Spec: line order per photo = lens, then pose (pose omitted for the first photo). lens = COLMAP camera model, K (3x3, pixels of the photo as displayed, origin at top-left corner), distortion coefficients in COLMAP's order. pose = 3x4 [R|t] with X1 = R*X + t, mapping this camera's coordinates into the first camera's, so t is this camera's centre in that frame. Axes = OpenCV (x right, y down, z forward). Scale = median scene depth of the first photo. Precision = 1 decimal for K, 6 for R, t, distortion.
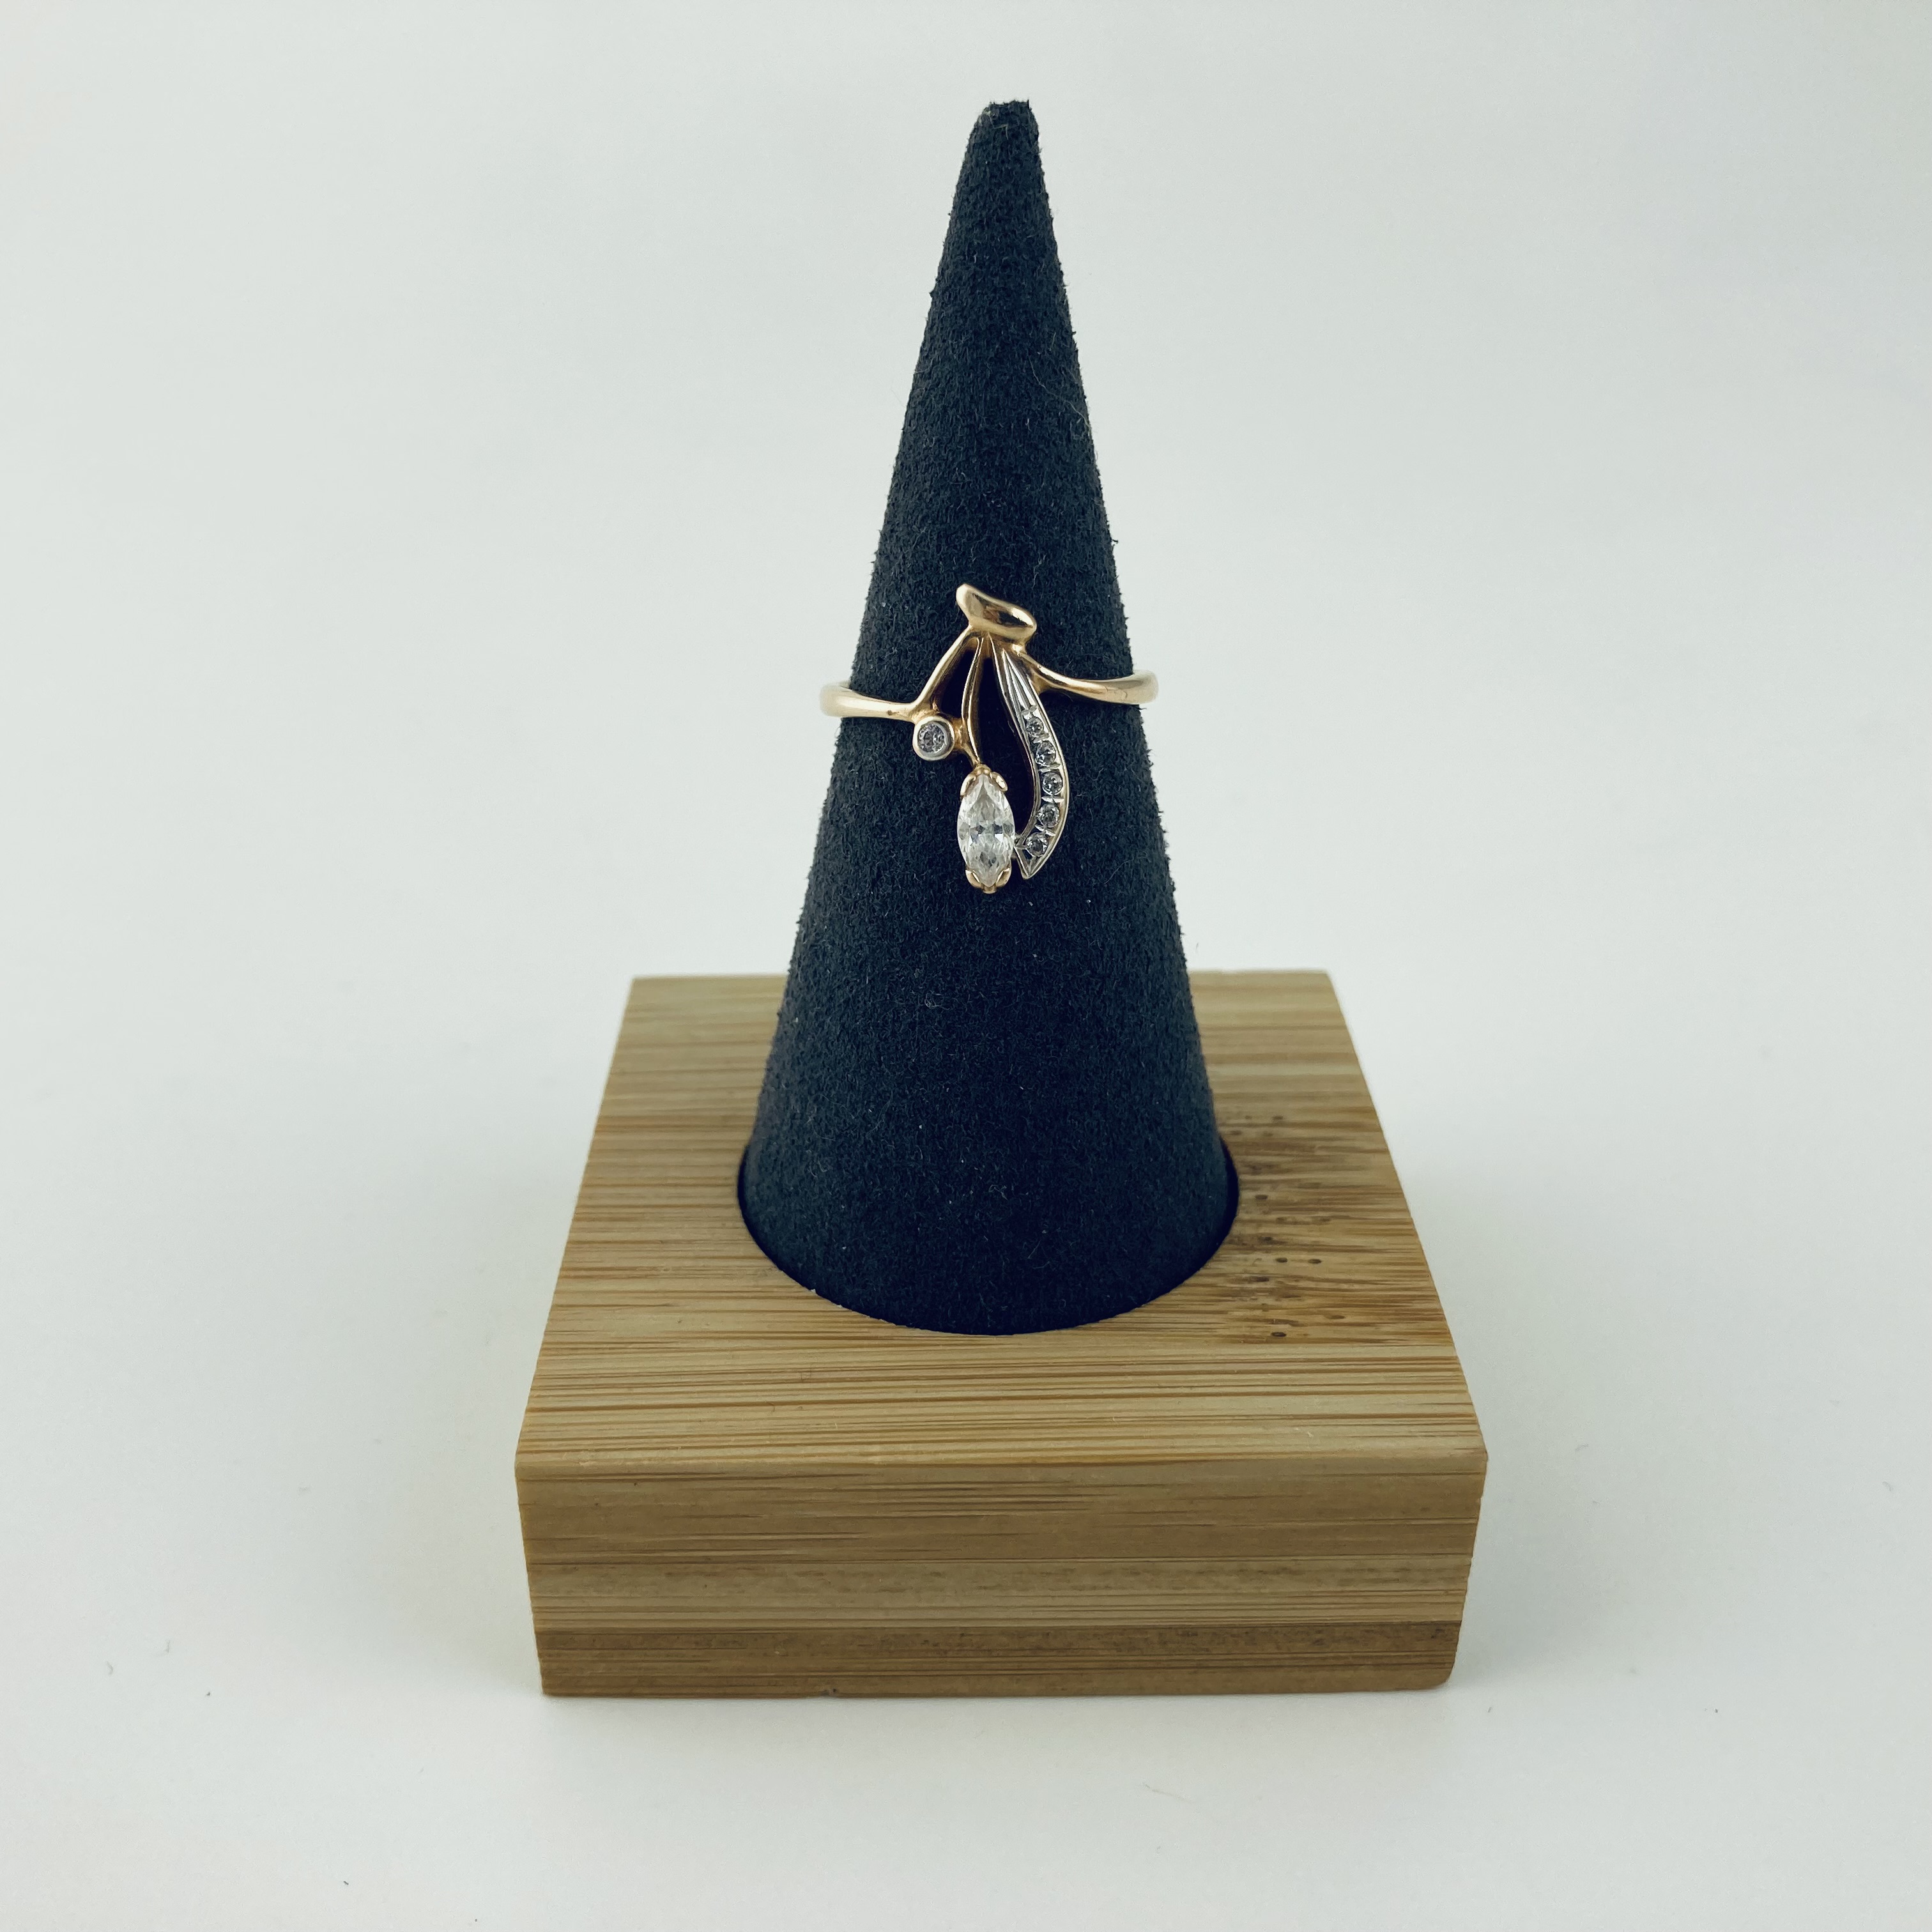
lens RADIAL K [[2287.0, 0, 966.0], [0, 2287.0, 966.0], [0, 0, 1]] dist [0.060890, -0.402925]
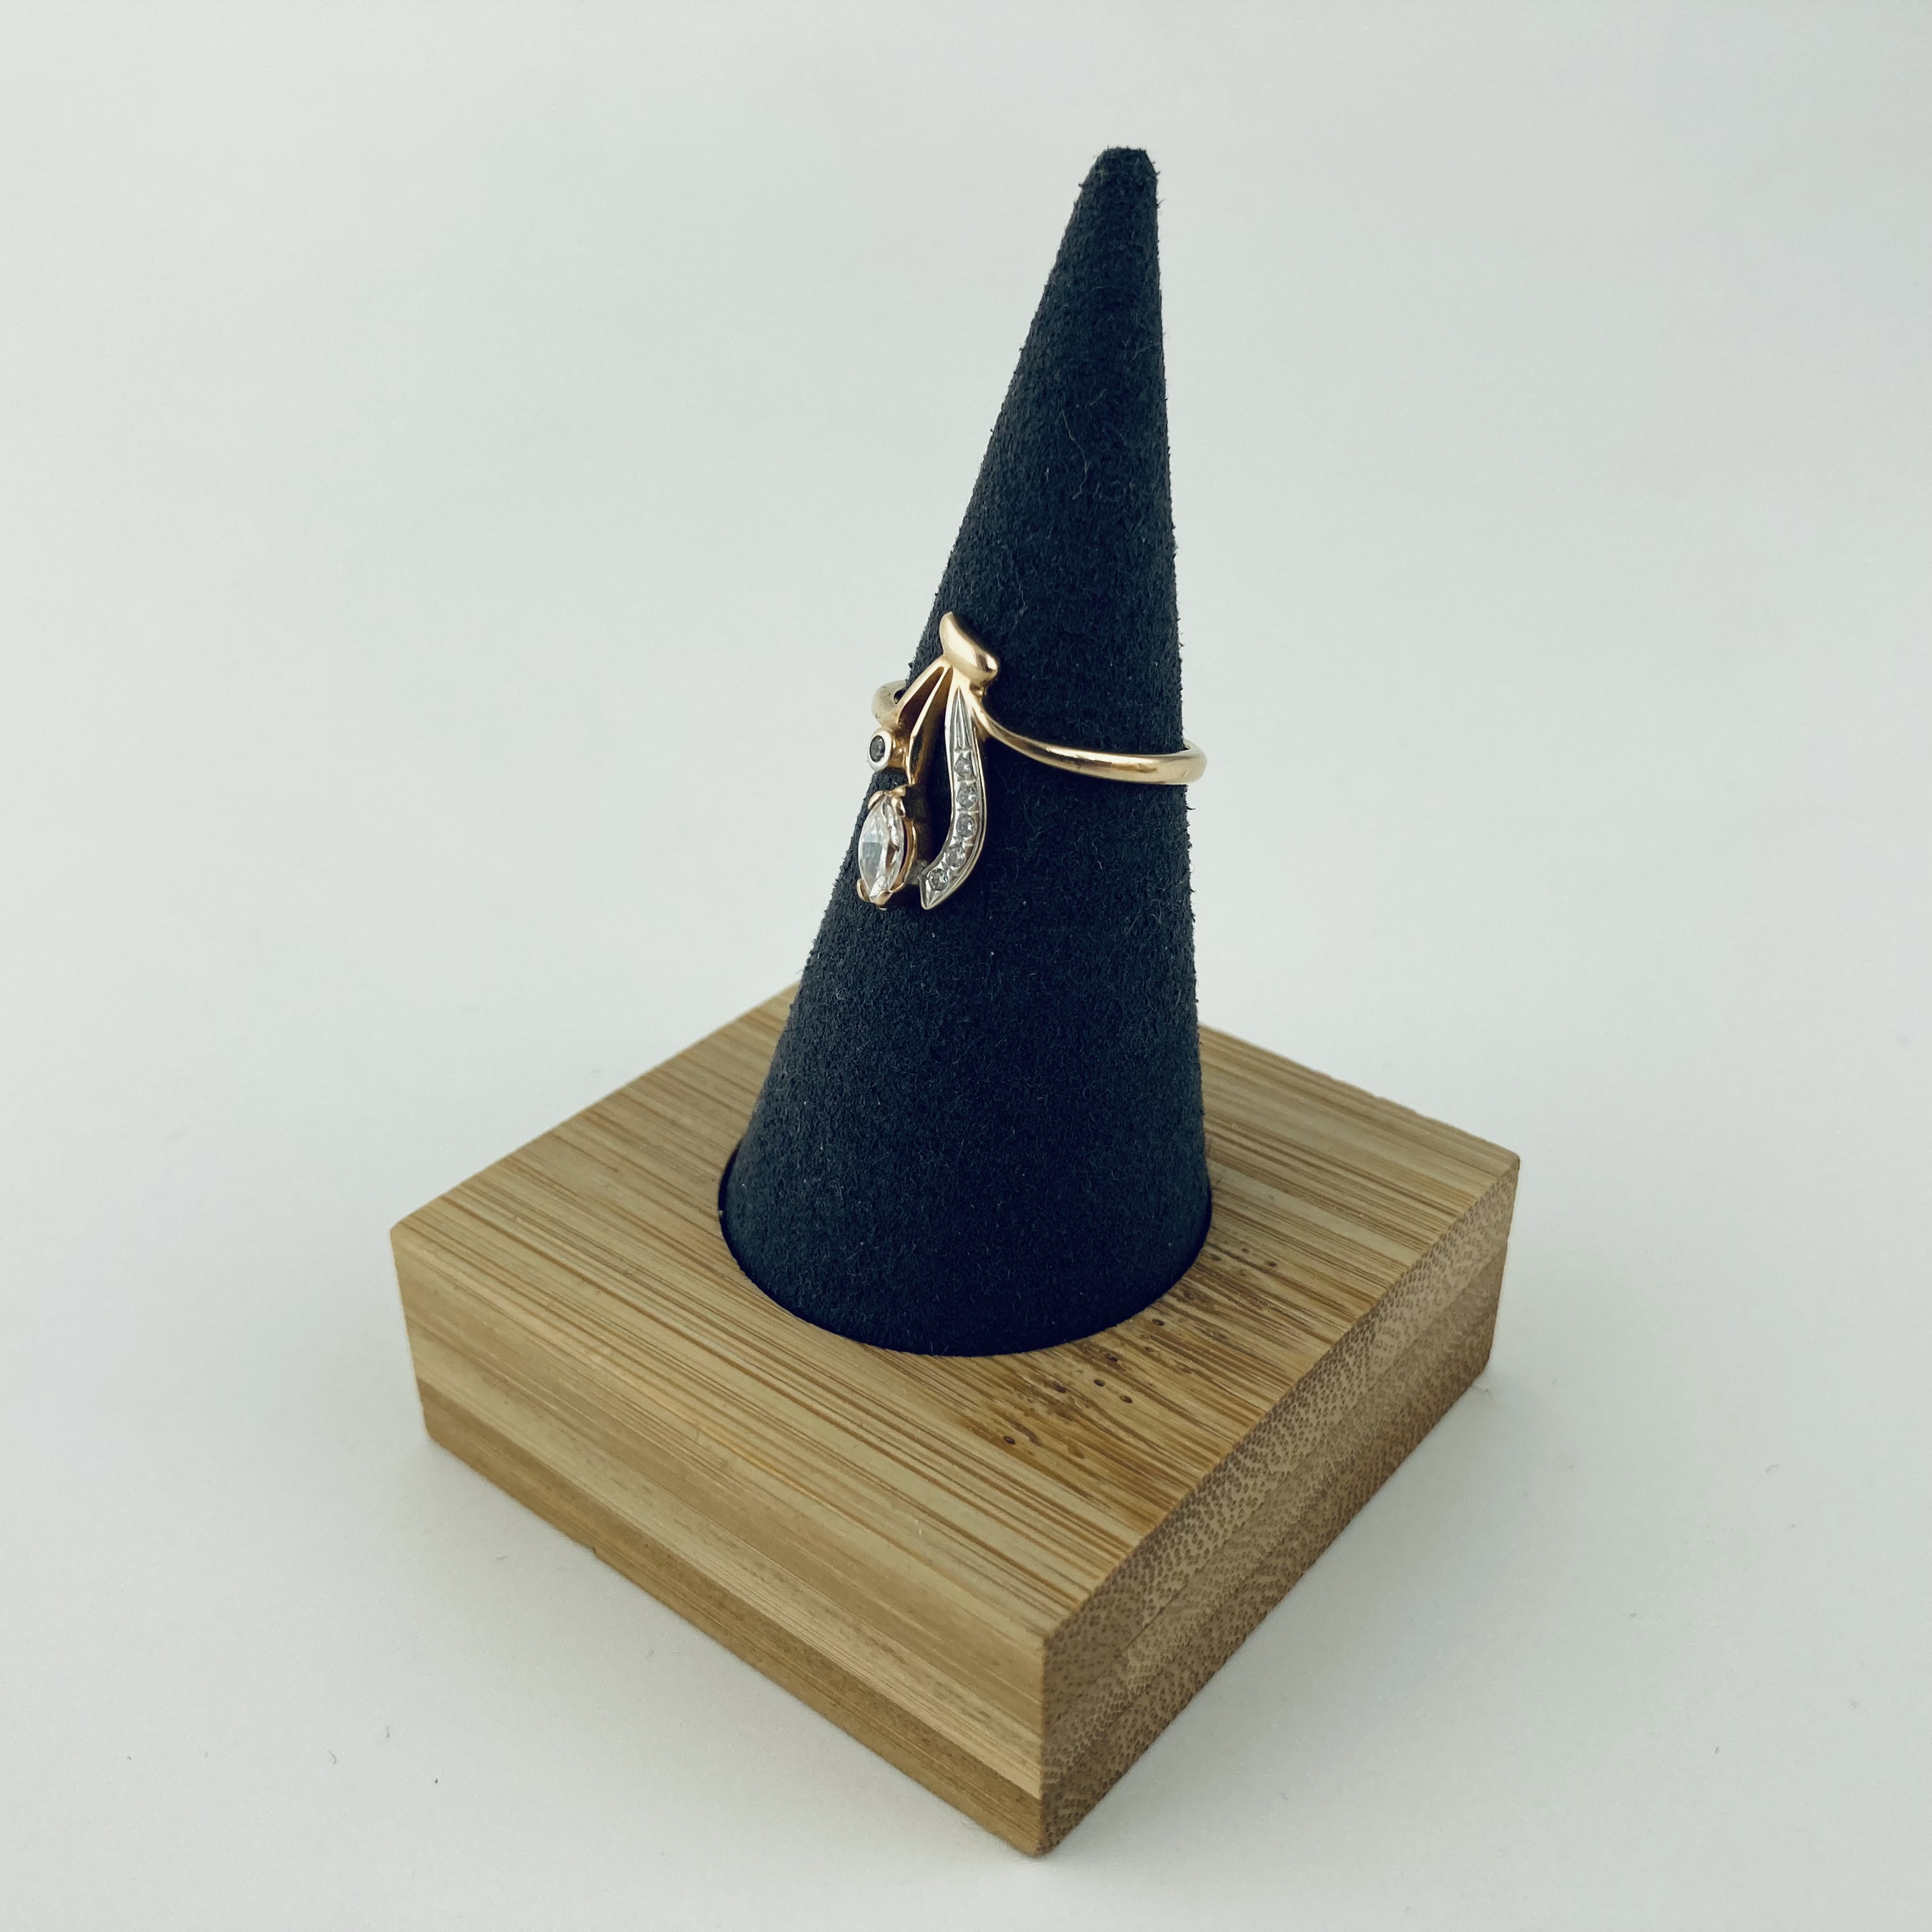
lens RADIAL K [[2287.0, 0, 966.0], [0, 2287.0, 966.0], [0, 0, 1]] dist [0.060890, -0.402925]
pose [[0.749010, 0.335655, -0.571243, 0.614641], [-0.316273, 0.938739, 0.136896, -0.155414], [0.582198, 0.078132, 0.809284, 0.192610]]
